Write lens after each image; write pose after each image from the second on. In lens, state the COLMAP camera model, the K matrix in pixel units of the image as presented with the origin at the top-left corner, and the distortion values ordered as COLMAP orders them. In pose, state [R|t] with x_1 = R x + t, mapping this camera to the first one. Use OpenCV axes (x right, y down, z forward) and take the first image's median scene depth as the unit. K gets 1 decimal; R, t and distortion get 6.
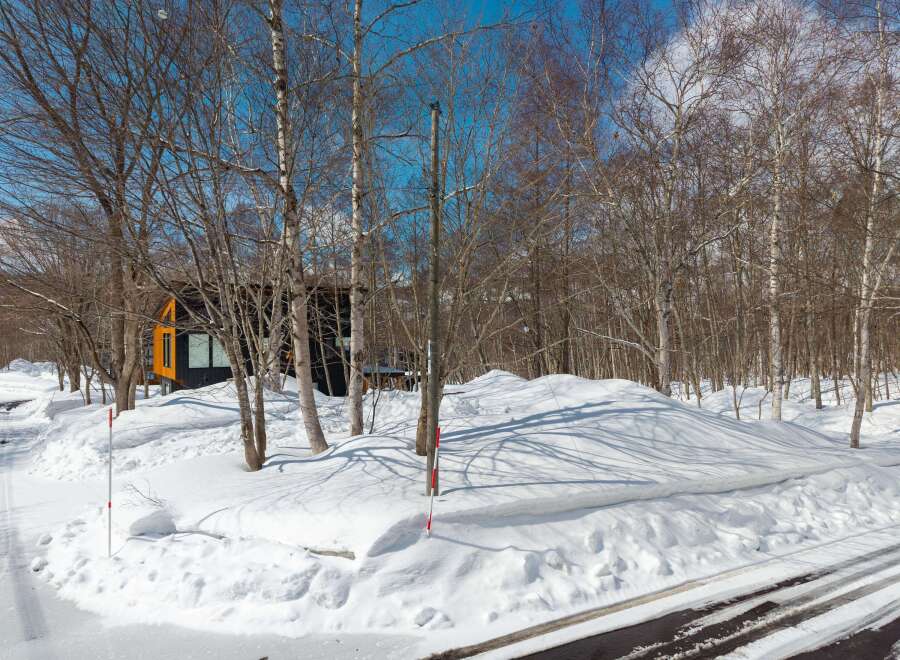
lens RADIAL K [[582.1, 0, 450.0], [0, 582.1, 330.0], [0, 0, 1]] dist [0.023886, -0.001028]
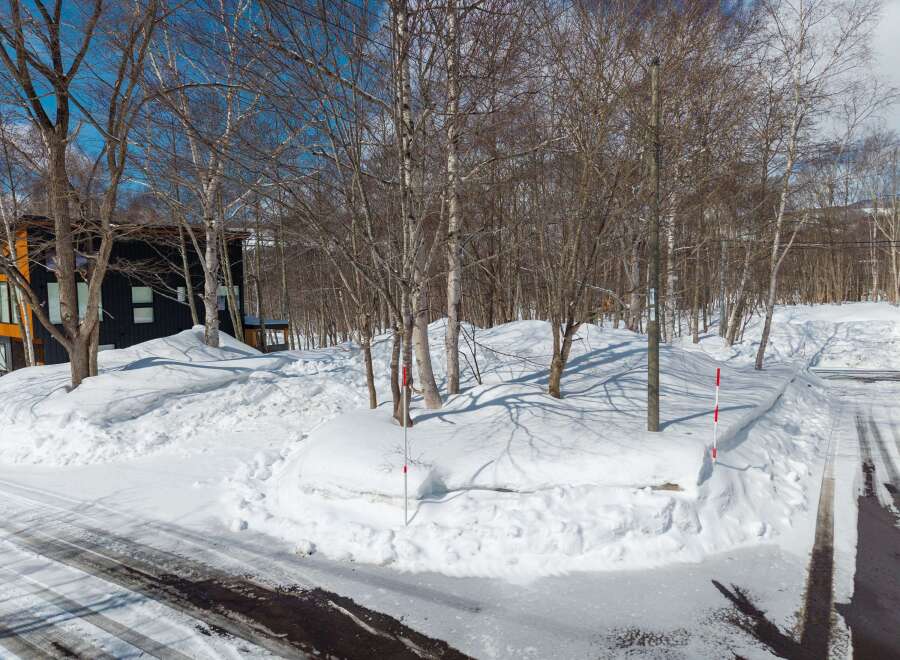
lens RADIAL K [[582.1, 0, 450.0], [0, 582.1, 330.0], [0, 0, 1]] dist [0.023886, -0.001028]
pose [[0.932145, -0.029571, 0.360875, -0.614049], [-0.001626, 0.996308, 0.085839, 0.003844], [-0.362080, -0.080601, 0.928656, 0.113746]]
